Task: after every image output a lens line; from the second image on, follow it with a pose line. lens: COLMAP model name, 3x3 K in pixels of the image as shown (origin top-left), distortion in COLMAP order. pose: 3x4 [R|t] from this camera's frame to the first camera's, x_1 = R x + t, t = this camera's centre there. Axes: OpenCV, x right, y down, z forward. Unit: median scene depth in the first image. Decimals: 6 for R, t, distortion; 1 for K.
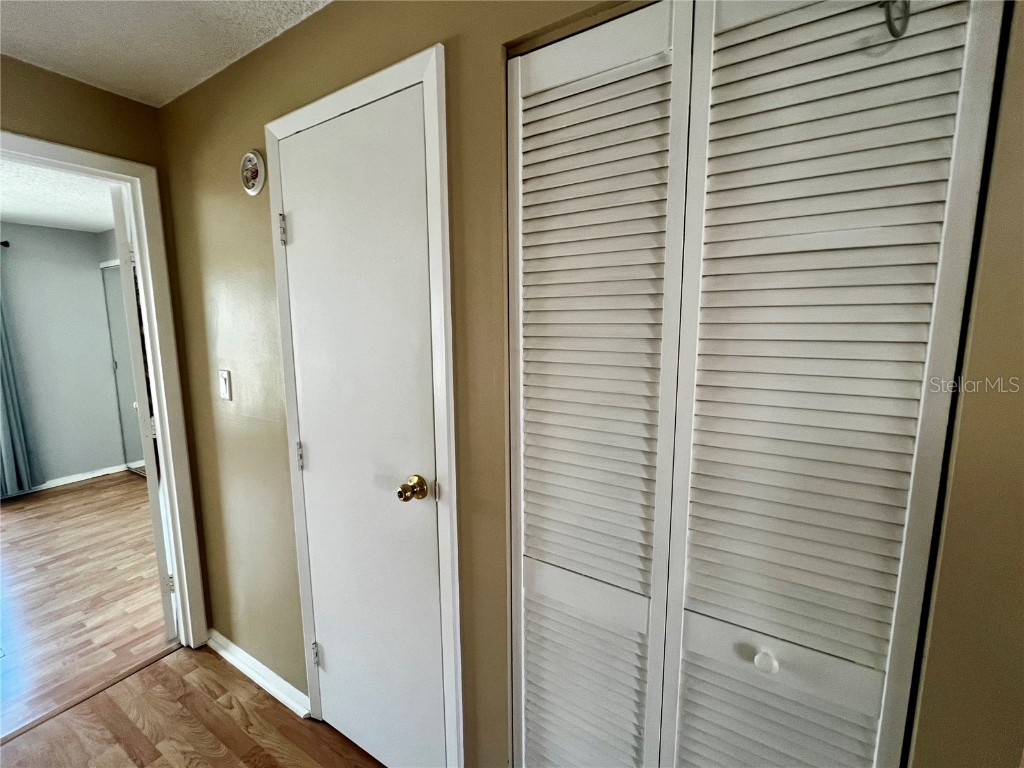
lens RADIAL K [[452.7, 0, 512.0], [0, 452.7, 384.0], [0, 0, 1]] dist [-0.001244, -0.000091]
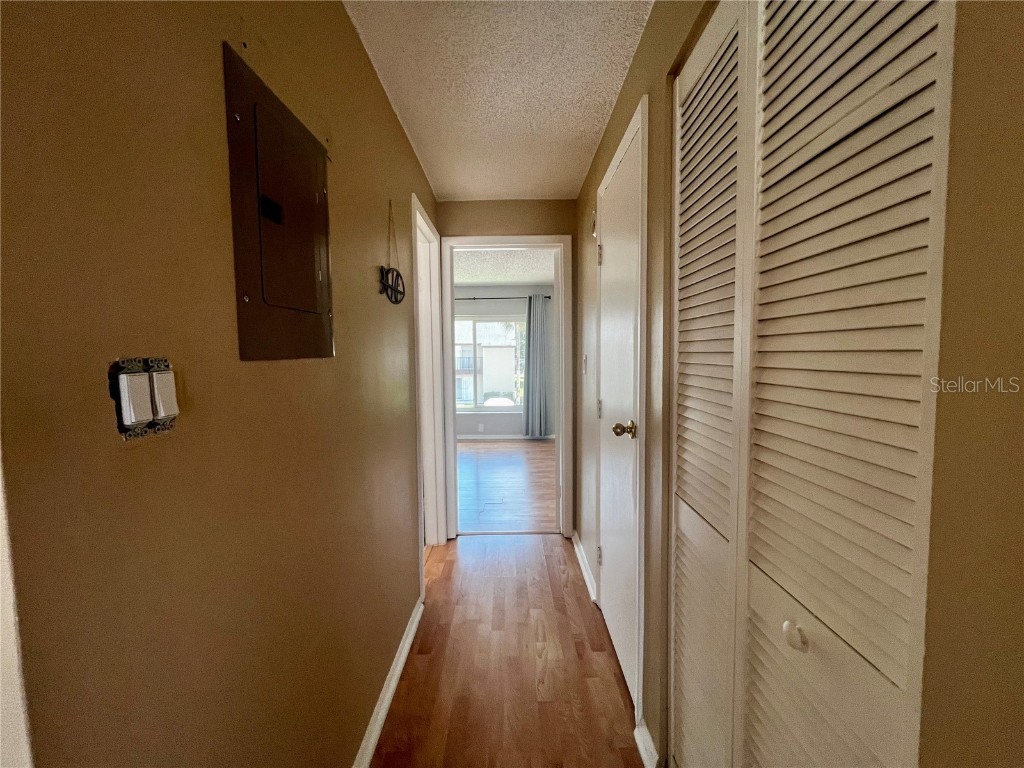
lens RADIAL K [[418.7, 0, 510.3], [0, 418.7, 384.6], [0, 0, 1]] dist [0.000107, 0.000048]
pose [[0.530572, 0.058512, -0.845618, 0.450588], [-0.106709, 0.994289, 0.001845, 0.097865], [0.840896, 0.089256, 0.533785, 0.035152]]
